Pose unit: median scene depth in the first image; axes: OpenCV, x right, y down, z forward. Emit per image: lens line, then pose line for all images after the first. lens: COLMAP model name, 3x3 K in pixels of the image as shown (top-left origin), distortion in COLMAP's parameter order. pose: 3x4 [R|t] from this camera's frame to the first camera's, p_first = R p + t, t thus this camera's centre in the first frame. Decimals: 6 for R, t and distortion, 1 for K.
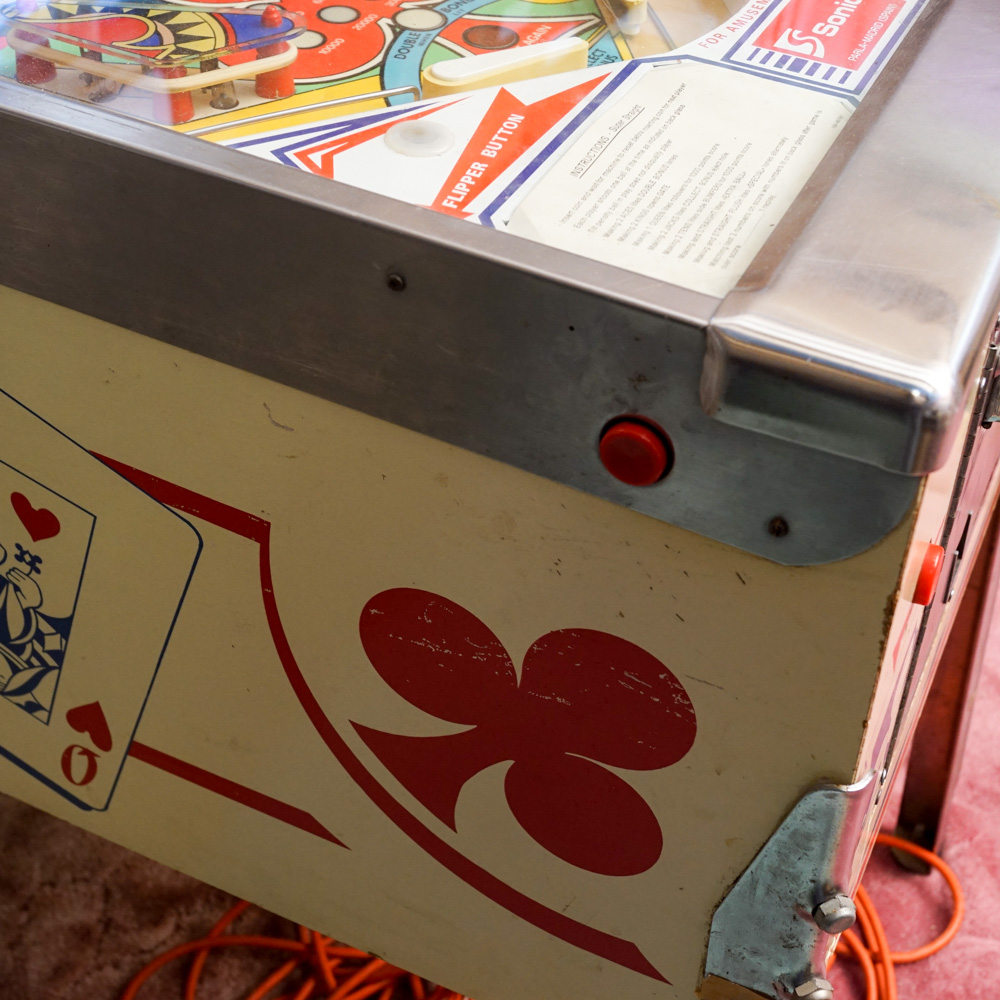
lens RADIAL K [[1512.8, 0, 502.3], [0, 1512.8, 500.3], [0, 0, 1]] dist [-0.051563, 0.000000]
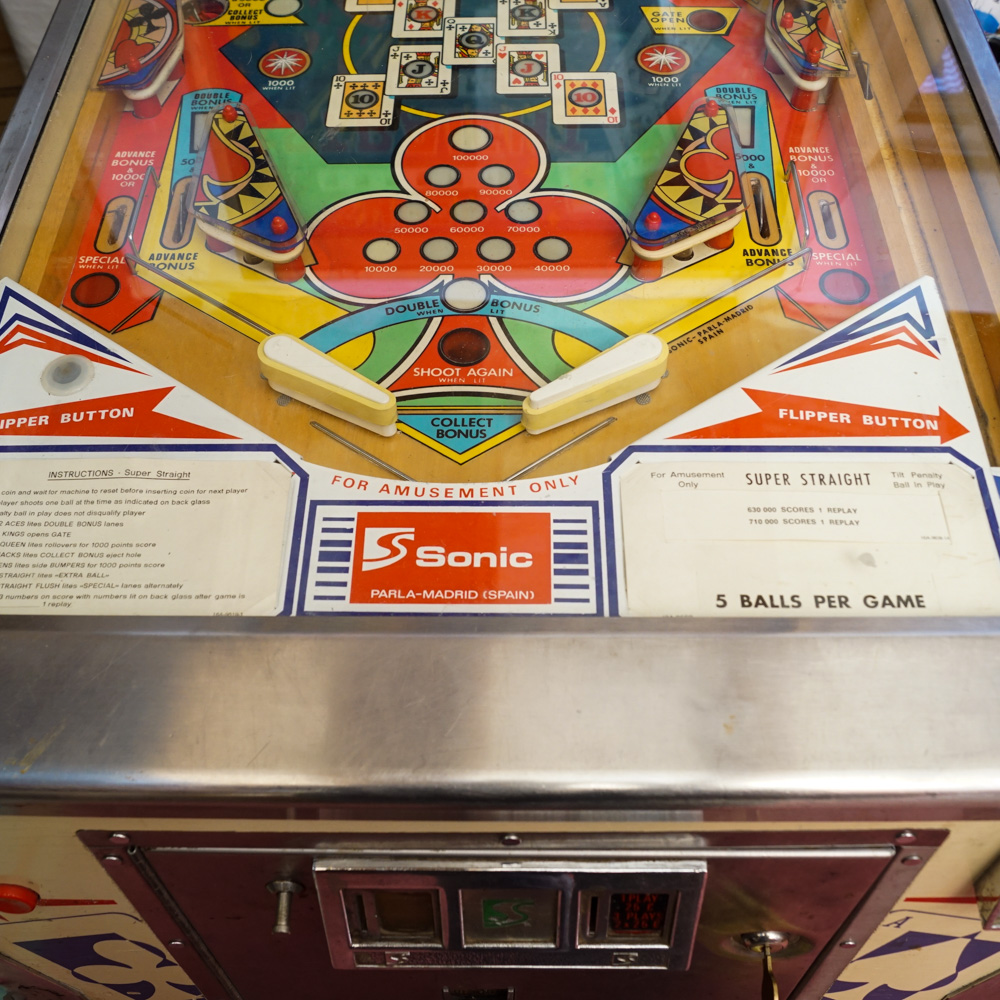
lens RADIAL K [[1157.7, 0, 481.7], [0, 1157.7, 505.4], [0, 0, 1]] dist [-0.080894, 0.000000]
pose [[0.422808, 0.707697, -0.566037, 0.617768], [-0.570934, 0.693086, 0.440076, -0.671059], [0.703753, 0.137102, 0.697091, 0.480768]]
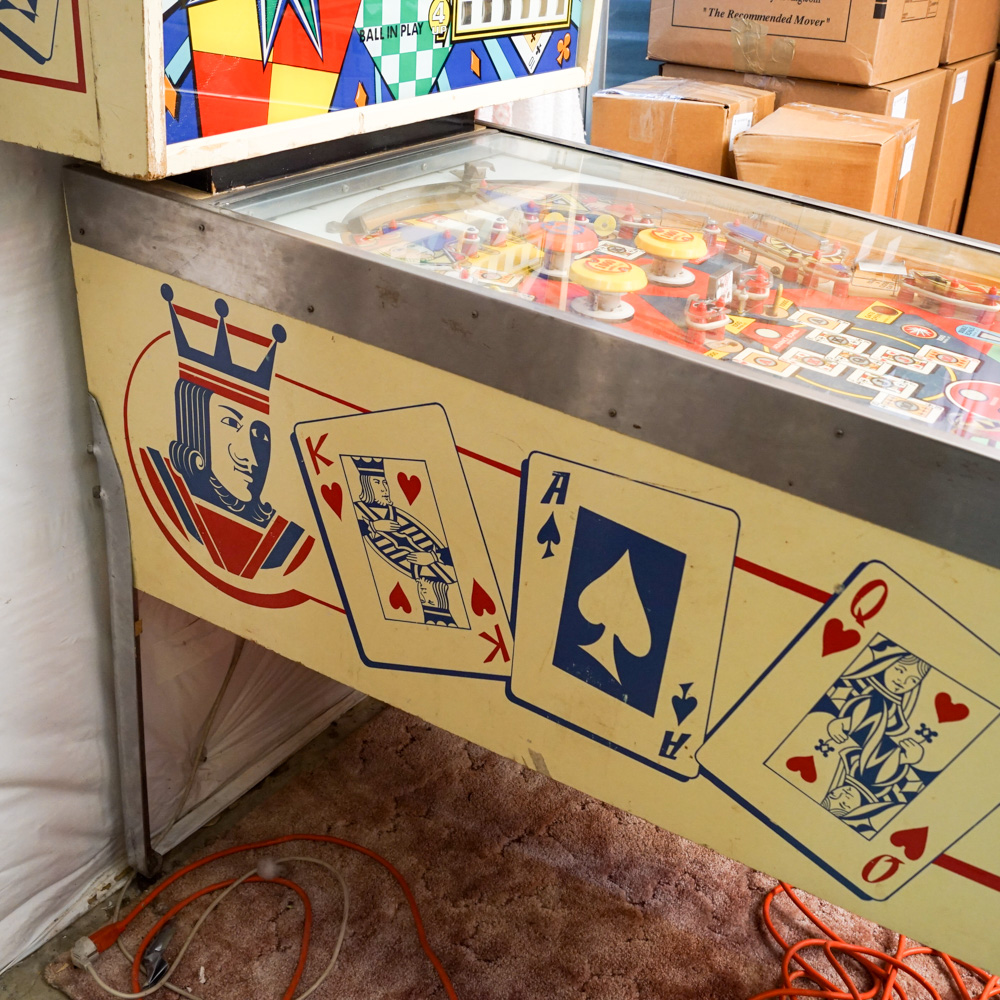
lens RADIAL K [[1157.7, 0, 493.2], [0, 1157.7, 502.0], [0, 0, 1]] dist [-0.080894, 0.000000]
pose [[0.991159, 0.095088, -0.092527, -0.744181], [-0.112255, 0.972764, -0.202804, 0.106547], [0.070723, 0.211398, 0.974838, -0.352165]]
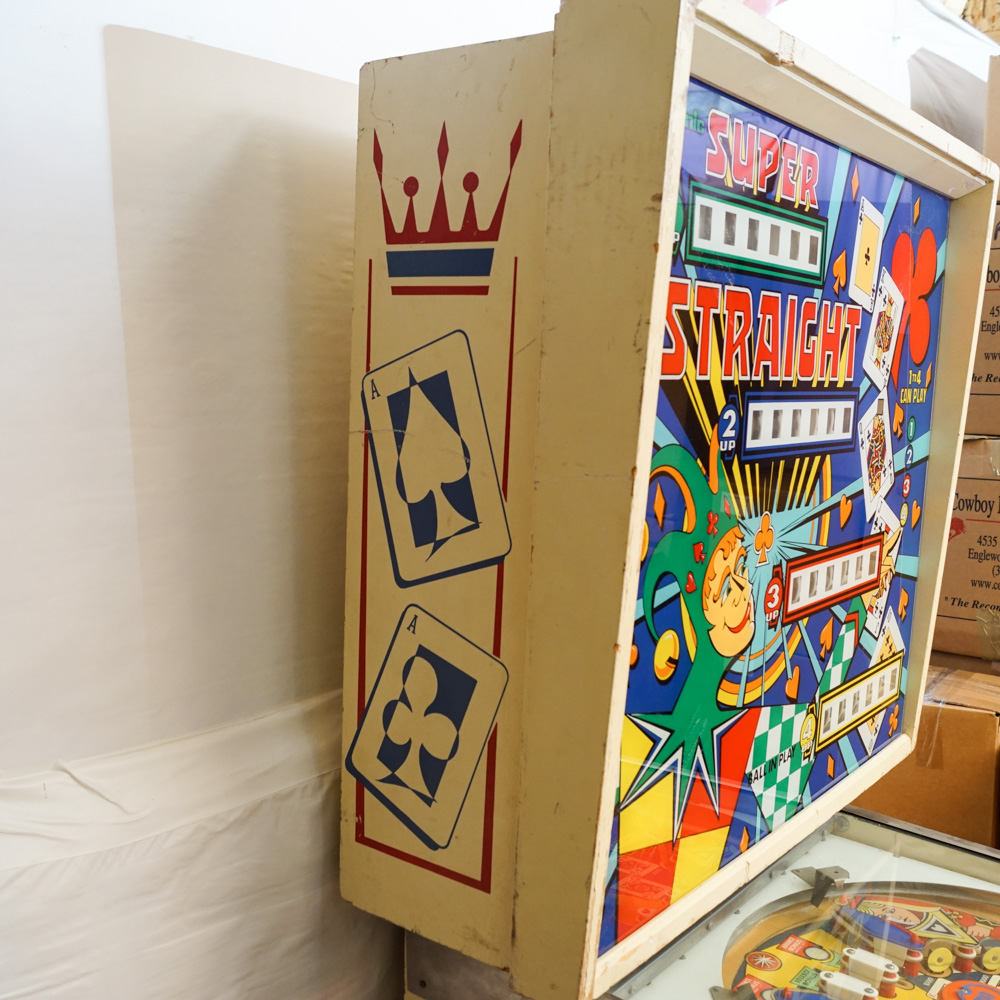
lens RADIAL K [[1157.7, 0, 491.2], [0, 1157.7, 512.8], [0, 0, 1]] dist [-0.080894, 0.000000]
pose [[0.978846, 0.047292, -0.199057, -1.232316], [-0.148147, 0.834860, -0.530152, -0.335124], [0.141112, 0.548426, 0.824206, -0.387109]]
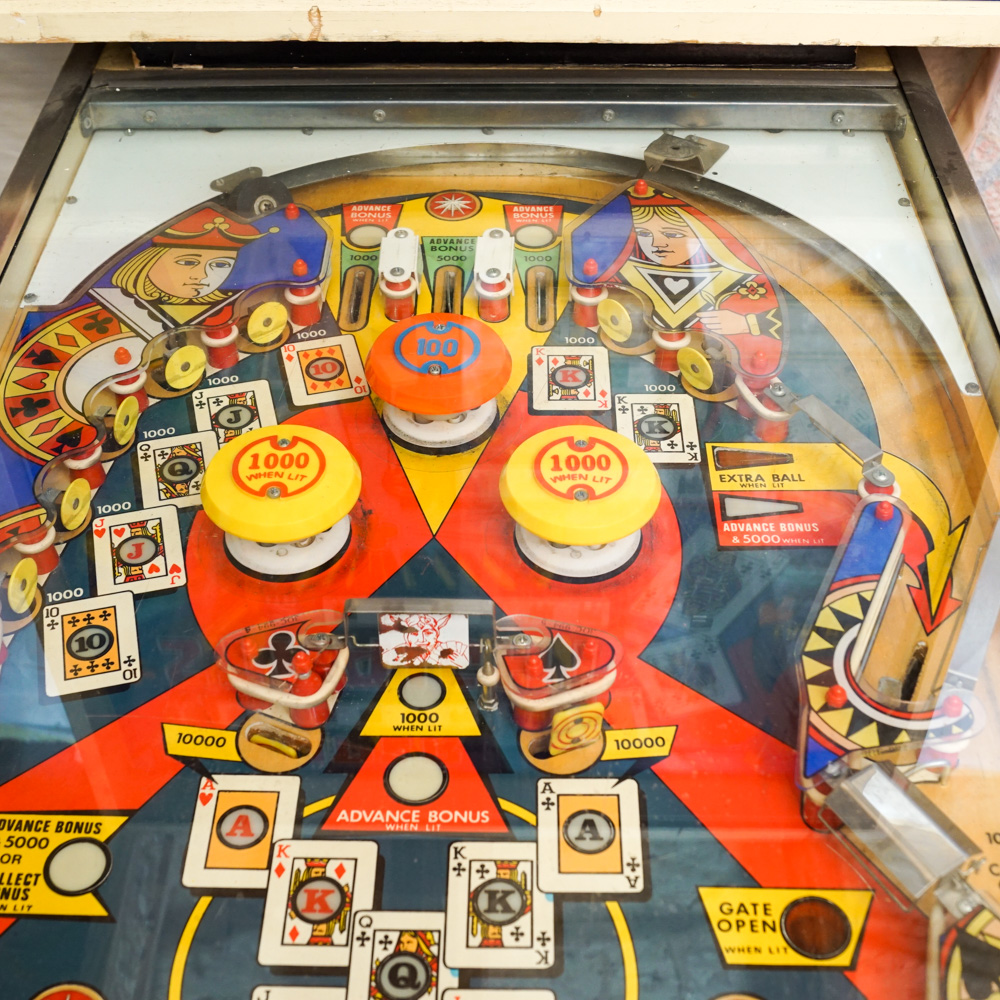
lens RADIAL K [[1434.4, 0, 482.4], [0, 1434.4, 522.3], [0, 0, 1]] dist [-0.061995, 0.000000]
pose [[0.417336, 0.600685, -0.681915, 0.029028], [-0.579534, 0.753918, 0.309432, -0.963416], [0.699979, 0.266056, 0.662755, 0.645884]]
